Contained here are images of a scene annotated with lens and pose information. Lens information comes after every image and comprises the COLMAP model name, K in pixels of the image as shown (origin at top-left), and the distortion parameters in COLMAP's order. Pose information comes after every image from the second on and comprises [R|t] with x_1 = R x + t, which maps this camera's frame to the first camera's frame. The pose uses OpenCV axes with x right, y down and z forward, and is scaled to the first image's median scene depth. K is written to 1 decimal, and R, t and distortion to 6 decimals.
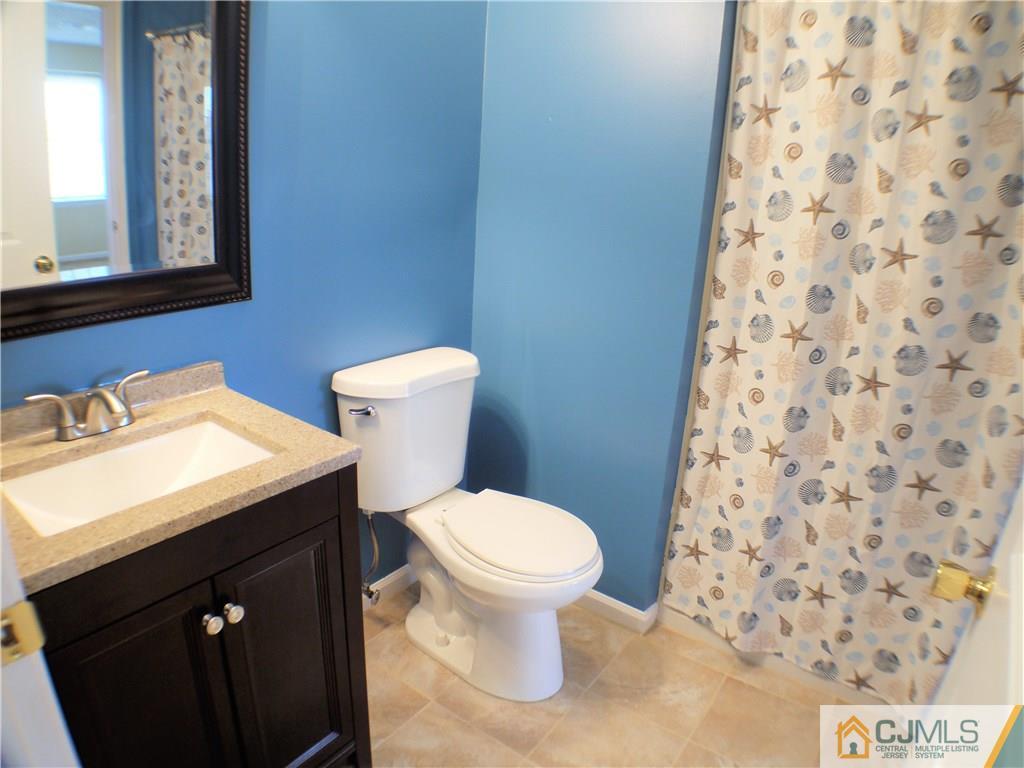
lens RADIAL K [[656.2, 0, 507.8], [0, 656.2, 380.1], [0, 0, 1]] dist [-0.176485, 0.042111]
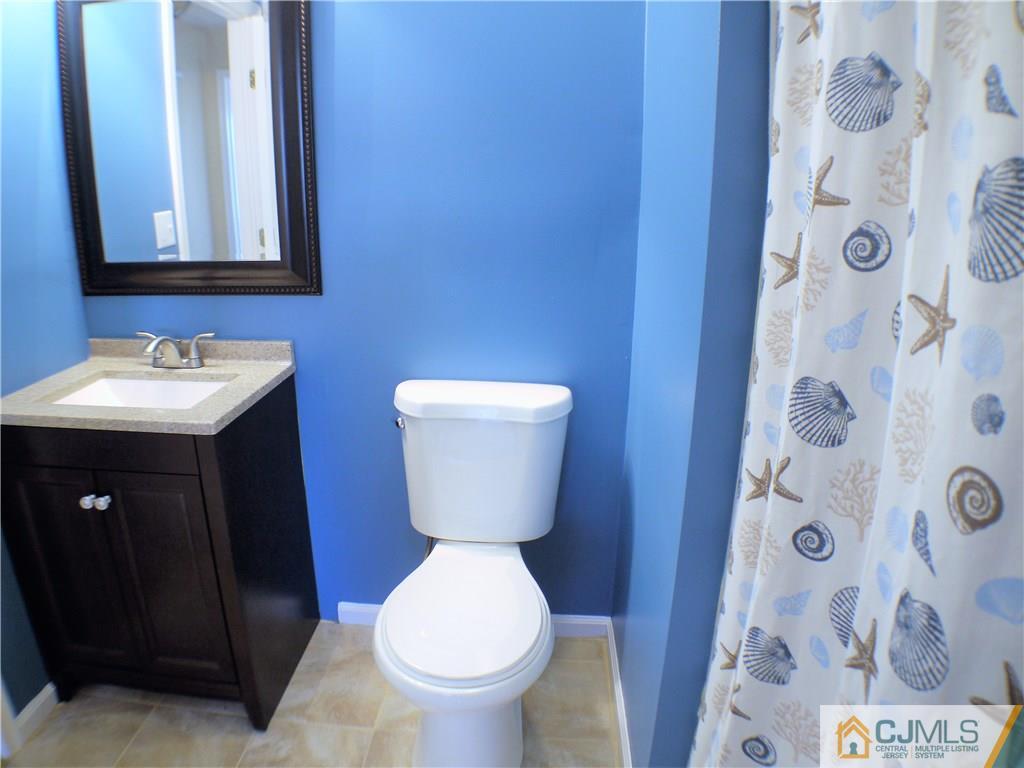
lens RADIAL K [[656.2, 0, 507.8], [0, 656.2, 380.1], [0, 0, 1]] dist [-0.176485, 0.042111]
pose [[0.549256, 0.190788, -0.813583, 0.780289], [-0.236726, 0.969231, 0.067473, -0.139141], [0.801423, 0.155536, 0.577520, 0.630557]]
